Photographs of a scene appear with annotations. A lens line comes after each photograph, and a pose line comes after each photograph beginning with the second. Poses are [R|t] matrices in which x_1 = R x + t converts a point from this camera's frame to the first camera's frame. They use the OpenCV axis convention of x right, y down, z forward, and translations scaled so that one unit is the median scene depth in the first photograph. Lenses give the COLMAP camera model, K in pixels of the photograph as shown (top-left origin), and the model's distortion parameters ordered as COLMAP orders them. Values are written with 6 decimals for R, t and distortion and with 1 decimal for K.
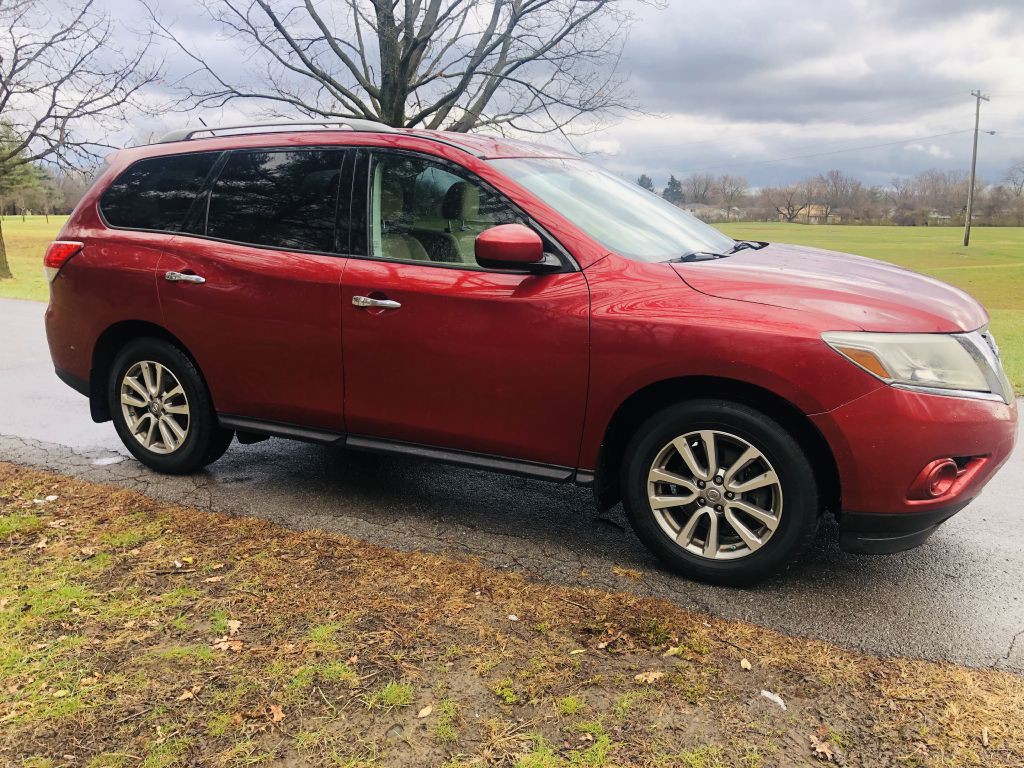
lens RADIAL K [[836.8, 0, 512.0], [0, 836.8, 384.0], [0, 0, 1]] dist [0.023311, -0.013534]
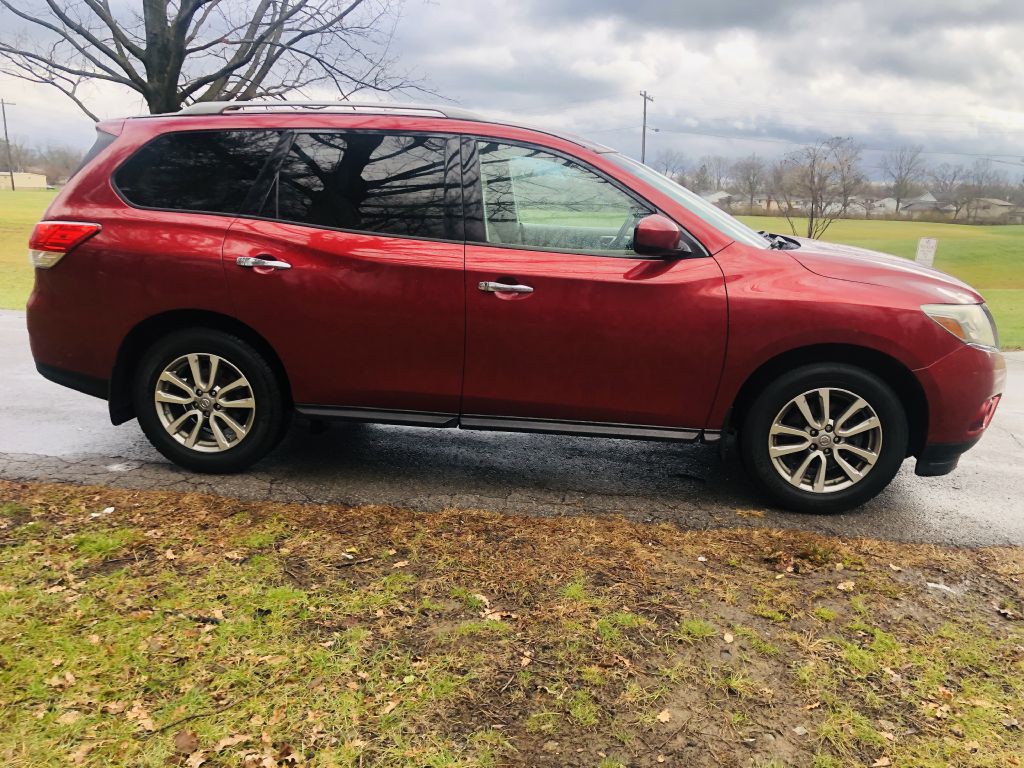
lens RADIAL K [[836.8, 0, 512.0], [0, 836.8, 384.0], [0, 0, 1]] dist [0.023311, -0.013534]
pose [[0.934728, -0.054783, 0.351116, -0.583412], [0.046212, 0.998395, 0.032750, -0.010751], [-0.352346, -0.014386, 0.935759, 0.016814]]
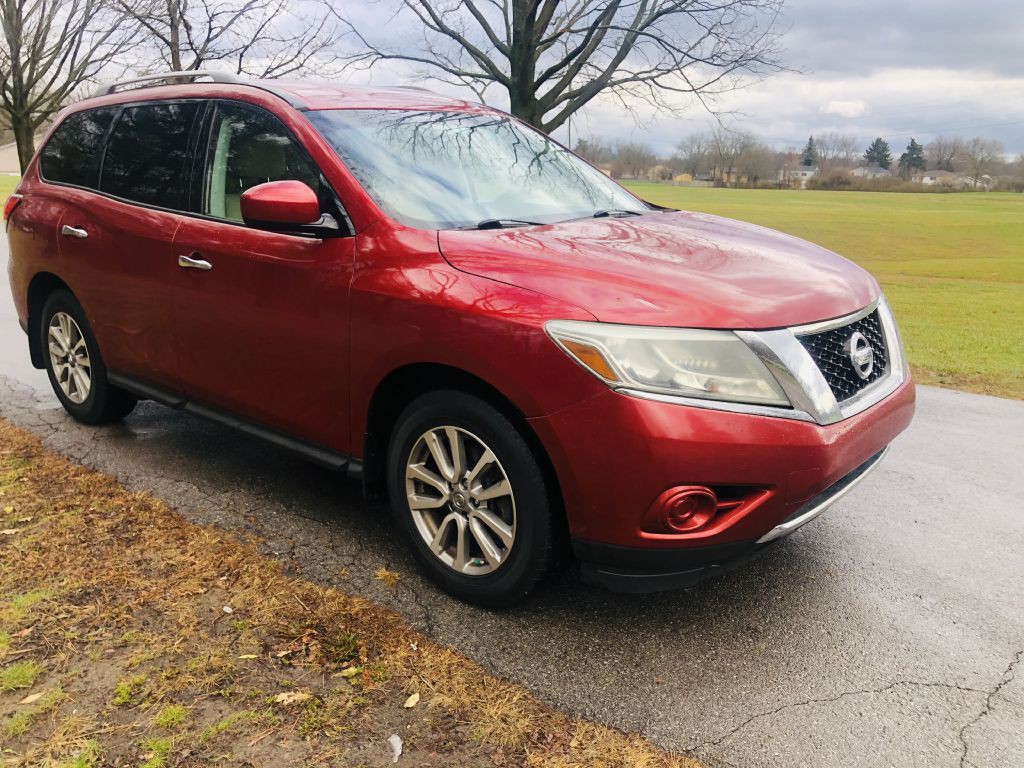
lens RADIAL K [[836.8, 0, 512.0], [0, 836.8, 384.0], [0, 0, 1]] dist [0.023311, -0.013534]
pose [[0.969688, 0.071533, -0.233640, 0.465112], [-0.062019, 0.996928, 0.047829, -0.031052], [0.236344, -0.031889, 0.971146, 0.167314]]
